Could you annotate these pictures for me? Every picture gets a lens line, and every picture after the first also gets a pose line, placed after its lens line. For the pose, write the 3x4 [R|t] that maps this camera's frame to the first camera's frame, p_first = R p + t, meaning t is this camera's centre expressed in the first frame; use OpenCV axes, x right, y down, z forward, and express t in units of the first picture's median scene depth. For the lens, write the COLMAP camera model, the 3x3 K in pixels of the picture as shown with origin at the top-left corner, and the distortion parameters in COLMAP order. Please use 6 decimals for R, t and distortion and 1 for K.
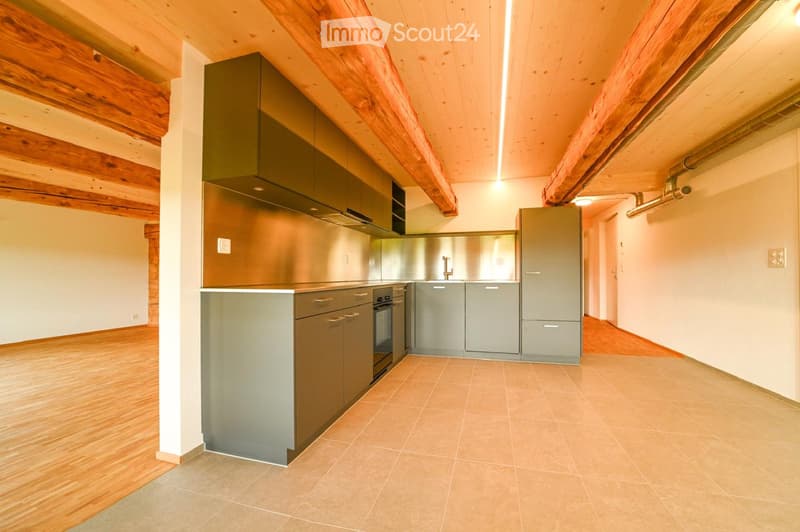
lens RADIAL K [[324.2, 0, 399.8], [0, 324.2, 269.7], [0, 0, 1]] dist [-0.016814, 0.000306]
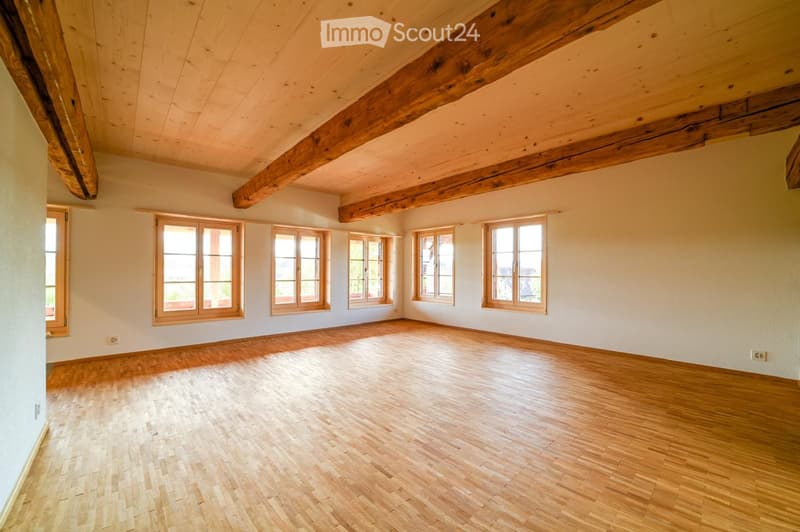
lens RADIAL K [[324.2, 0, 399.8], [0, 324.2, 269.7], [0, 0, 1]] dist [-0.016814, 0.000306]
pose [[-0.541928, 0.002131, -0.840422, -0.310654], [0.006112, 0.999980, -0.001405, 0.011433], [0.840403, -0.005898, -0.541930, 1.639677]]
